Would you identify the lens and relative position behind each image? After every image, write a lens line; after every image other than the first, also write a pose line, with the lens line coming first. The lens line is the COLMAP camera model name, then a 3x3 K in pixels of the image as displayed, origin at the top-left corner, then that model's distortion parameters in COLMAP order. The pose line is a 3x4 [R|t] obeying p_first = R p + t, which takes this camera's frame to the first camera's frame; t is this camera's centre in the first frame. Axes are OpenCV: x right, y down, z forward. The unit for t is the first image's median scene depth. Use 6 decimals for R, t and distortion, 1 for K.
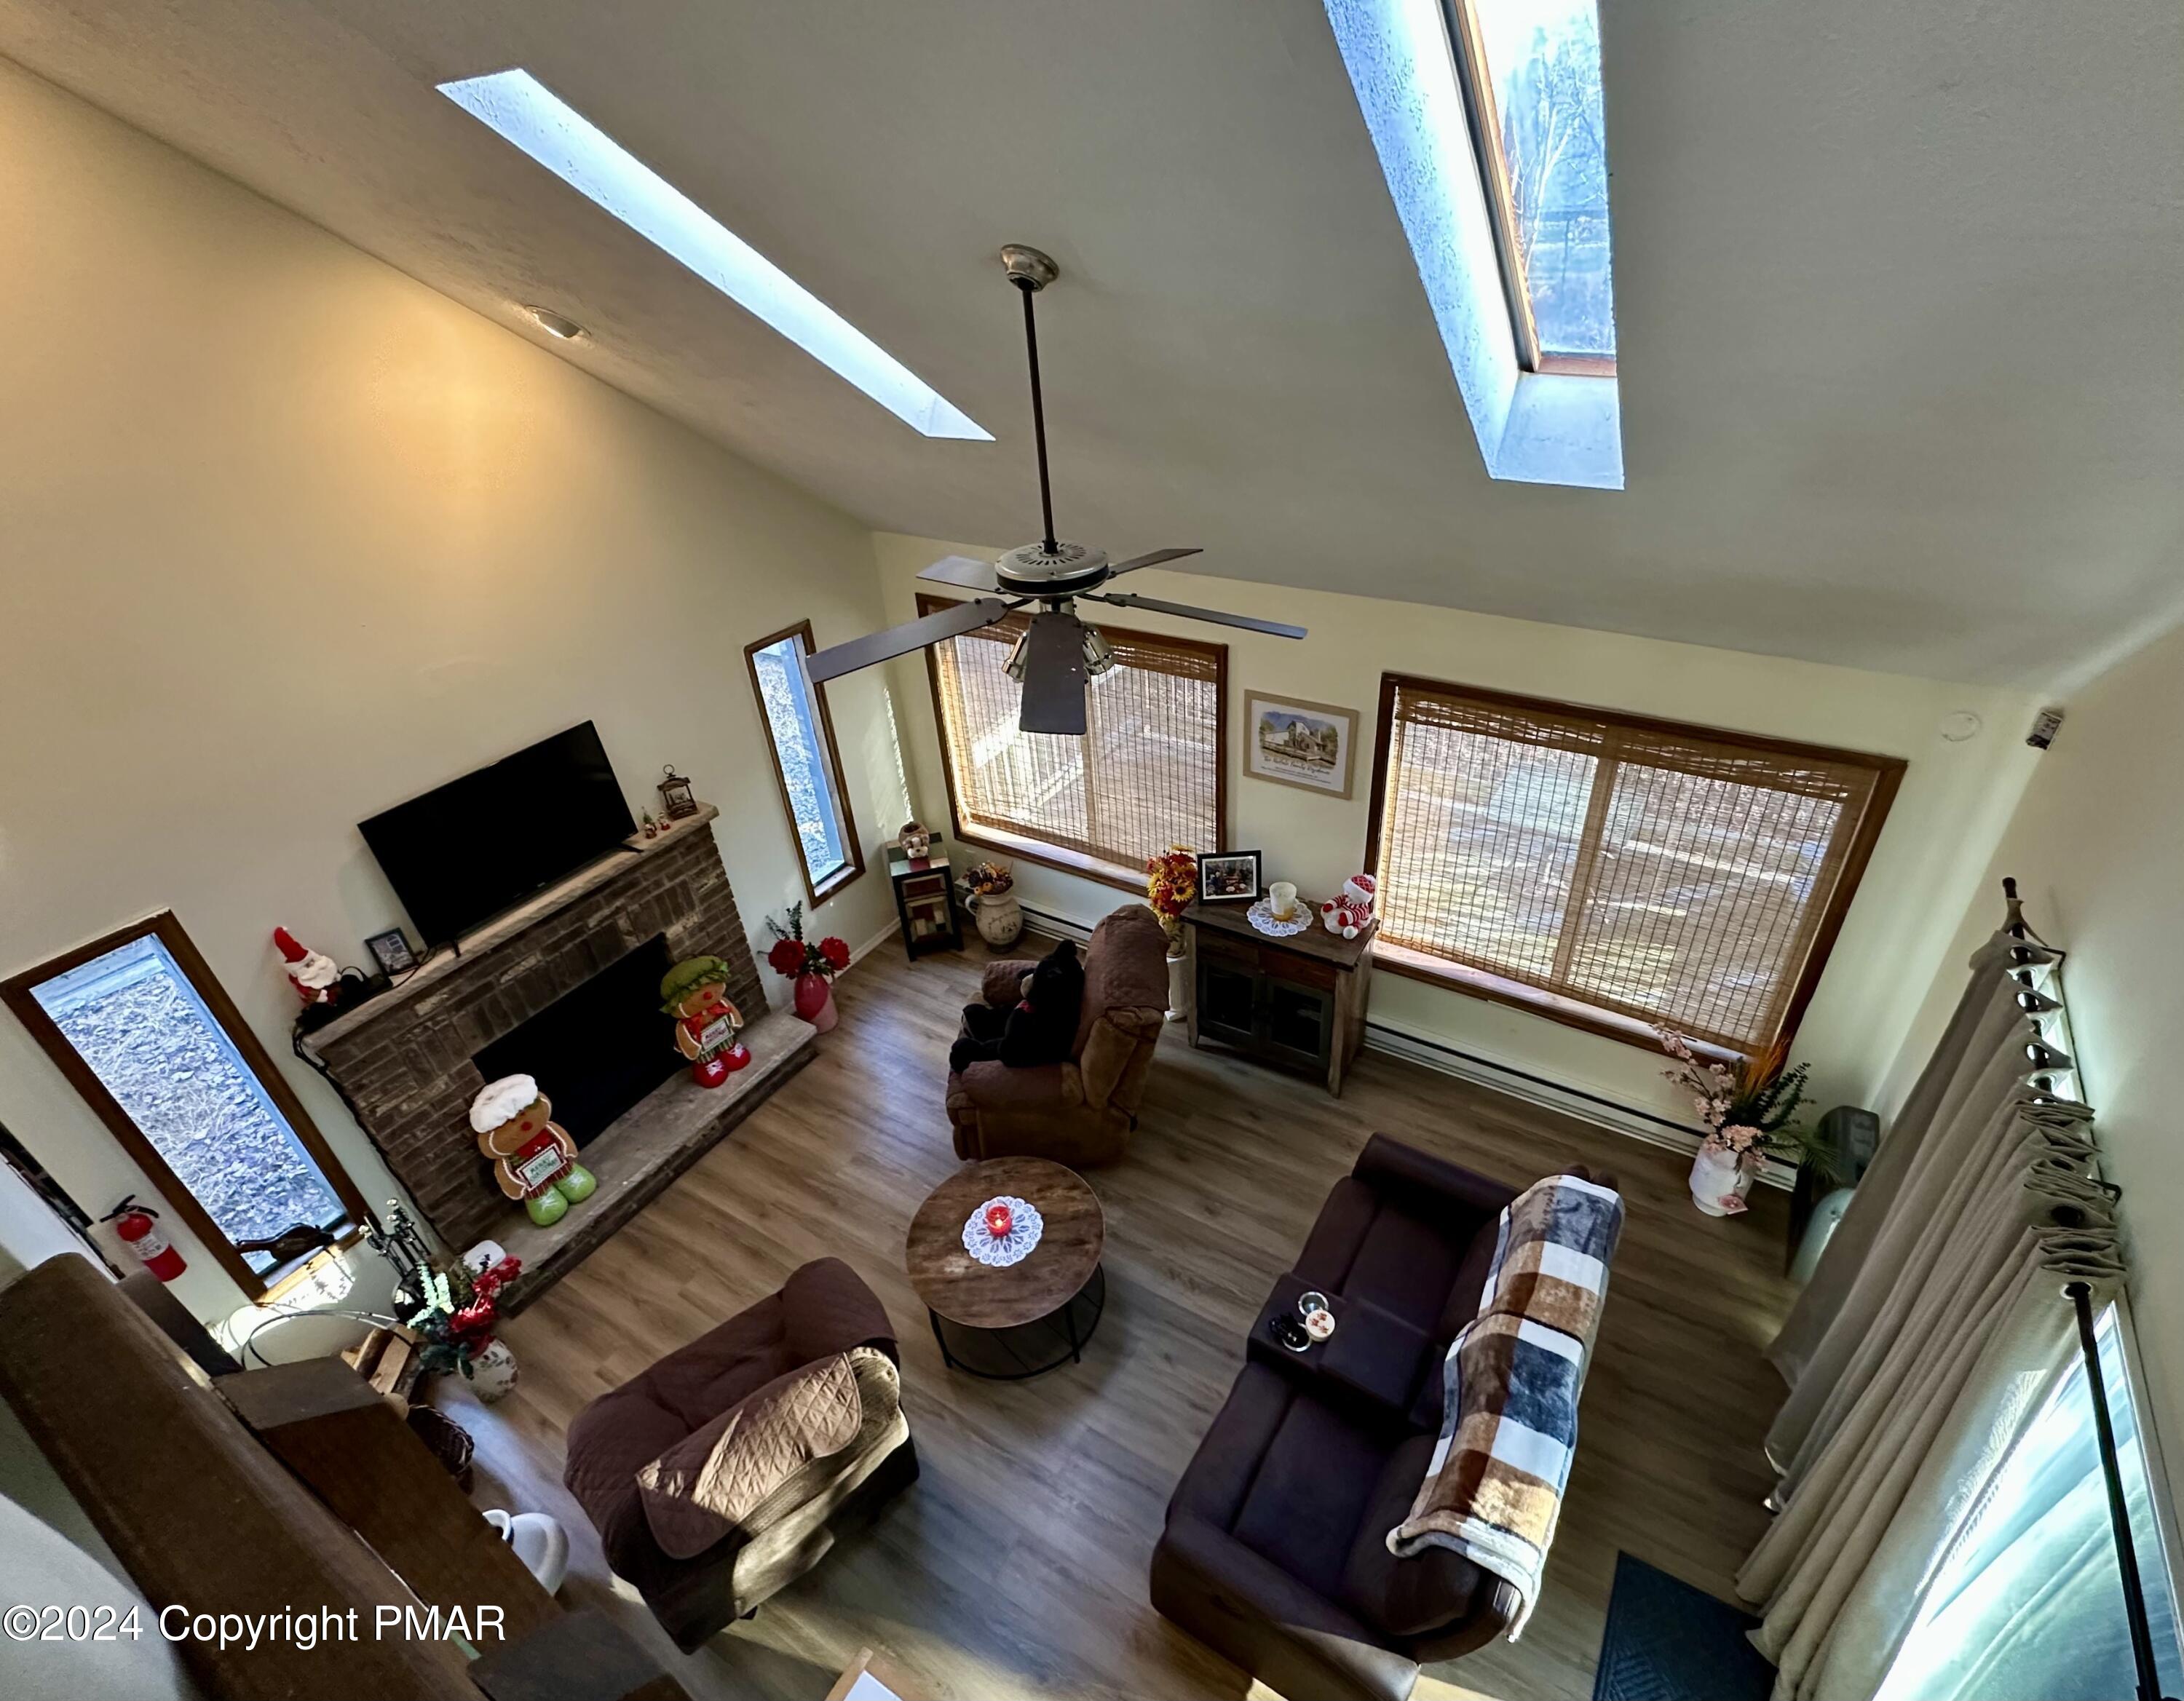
lens RADIAL K [[1046.8, 0, 1105.5], [0, 1046.8, 852.5], [0, 0, 1]] dist [0.004393, 0.000426]
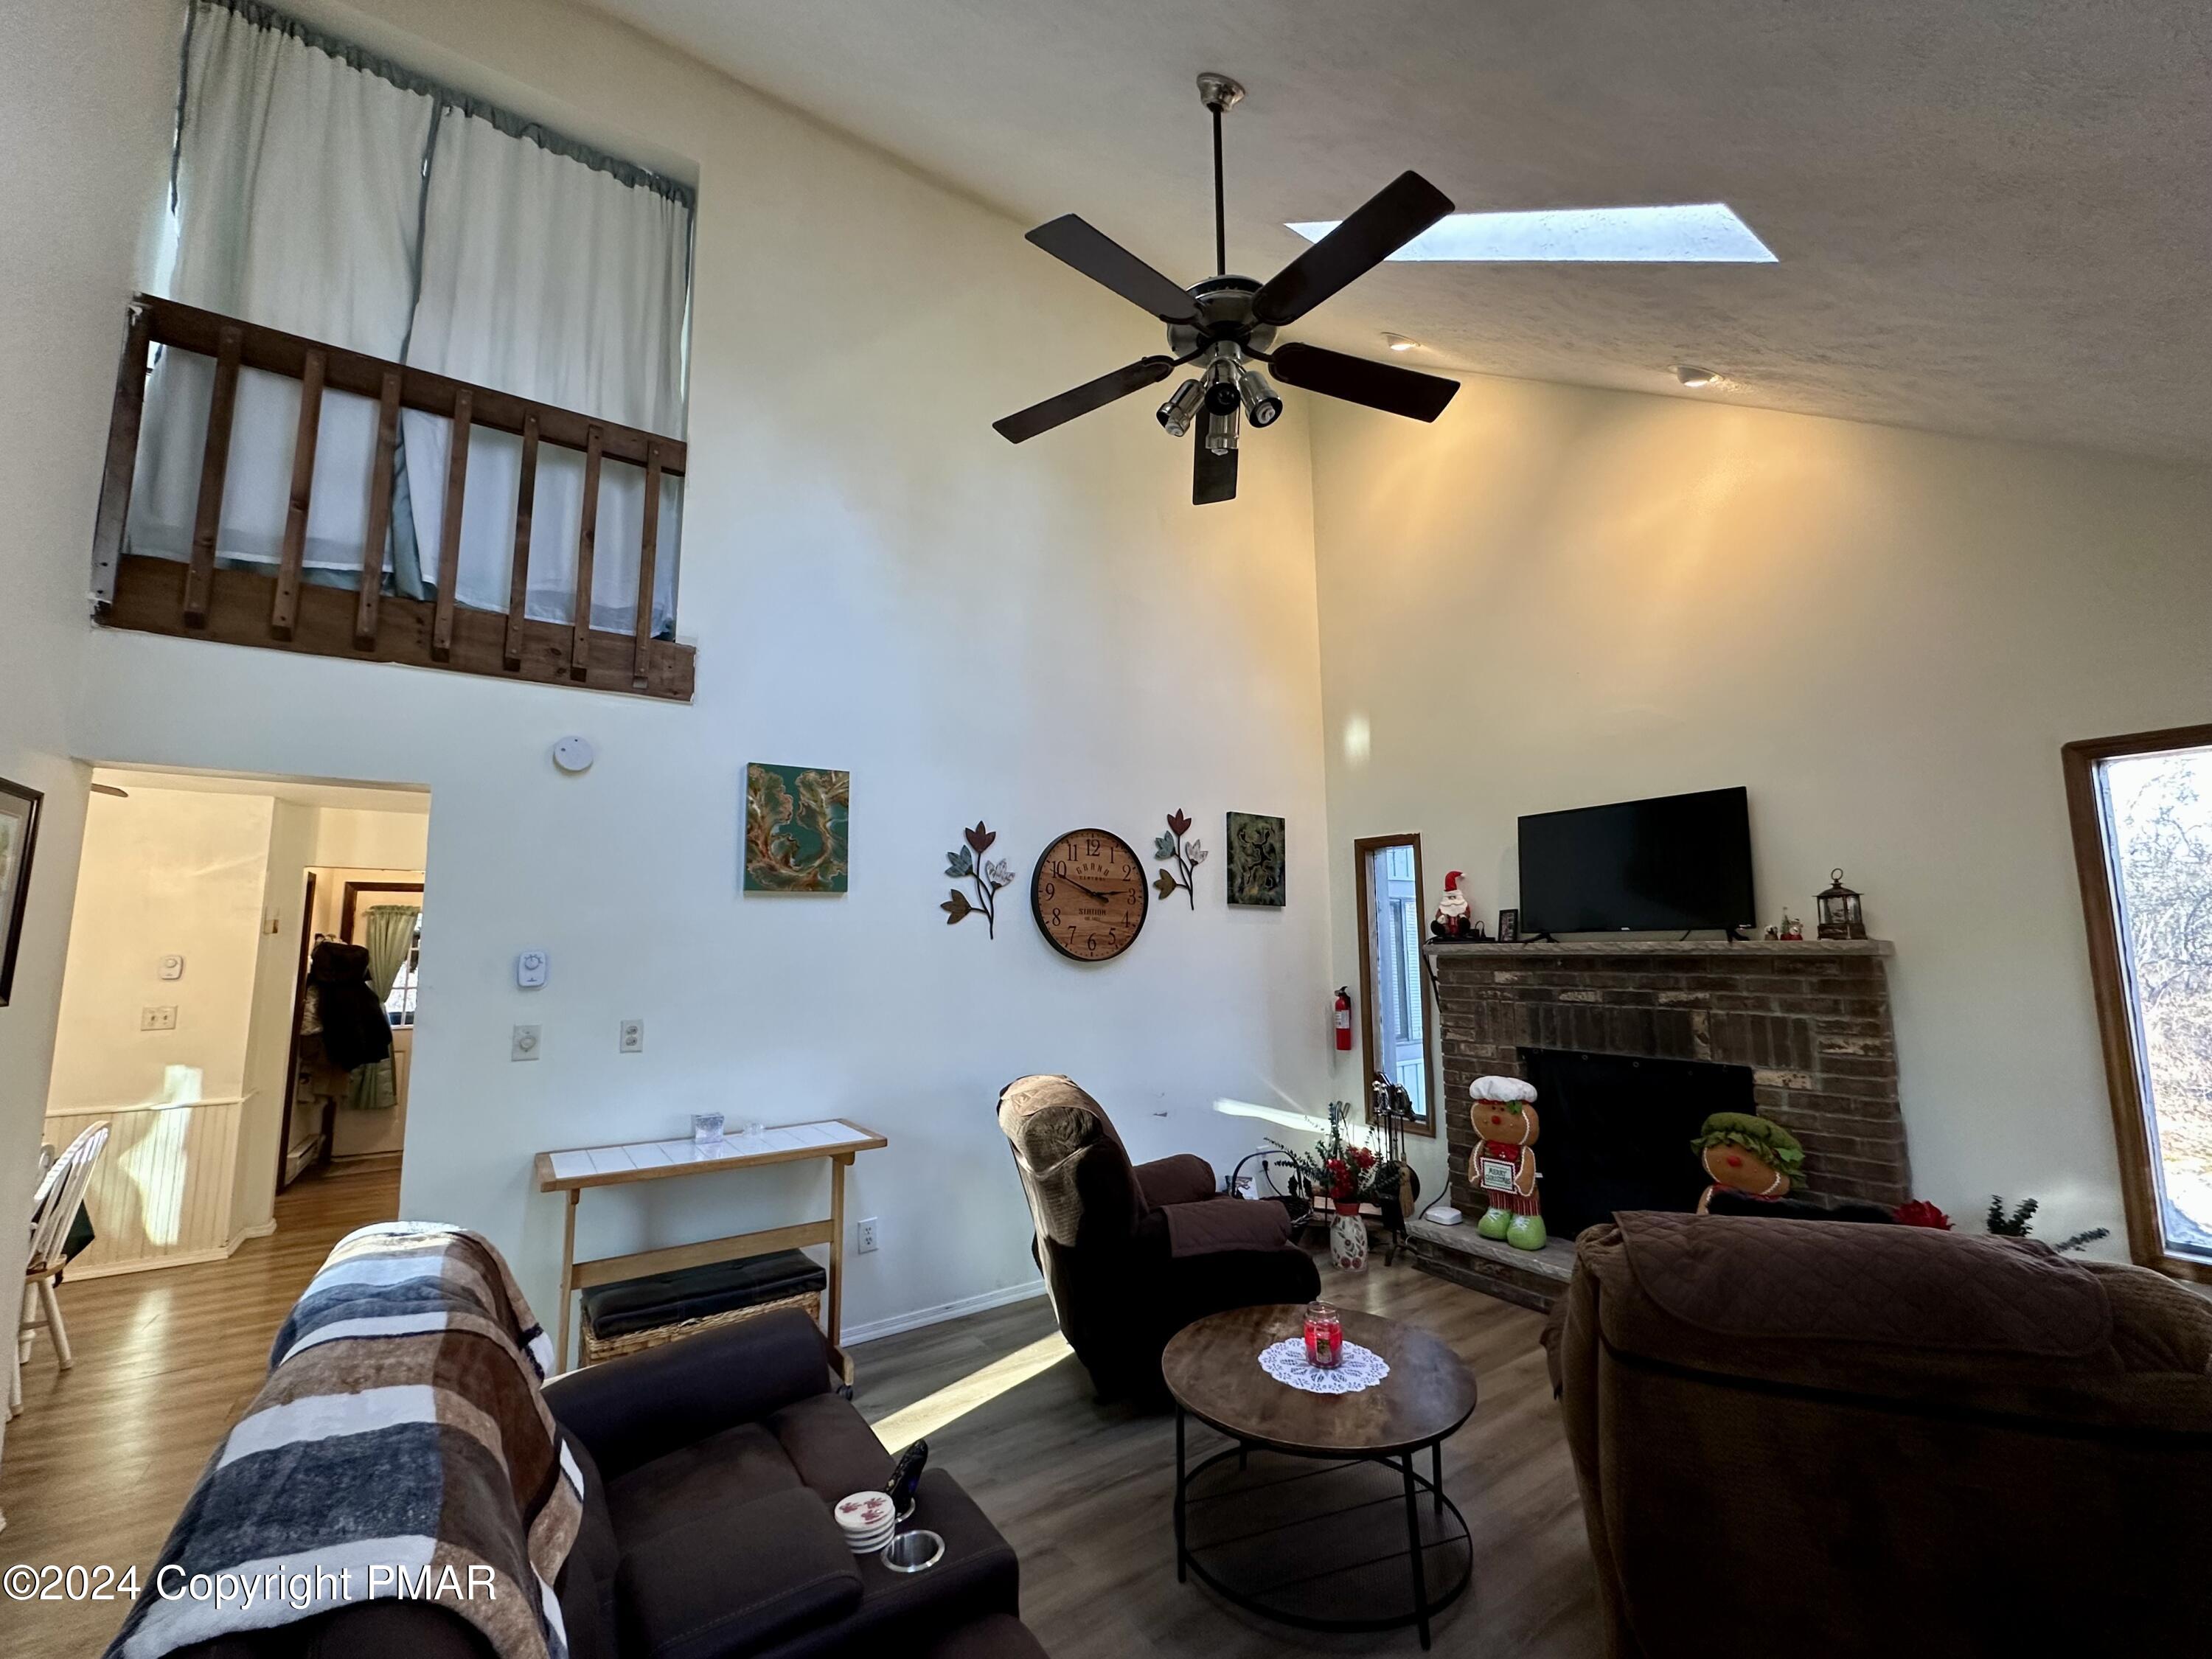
lens RADIAL K [[896.9, 0, 1113.3], [0, 896.9, 834.4], [0, 0, 1]] dist [-0.003867, 0.001008]
pose [[-0.407982, -0.048638, -0.911693, 0.425395], [-0.463128, 0.871591, 0.160751, 0.038695], [0.786806, 0.487814, -0.378120, 0.837563]]
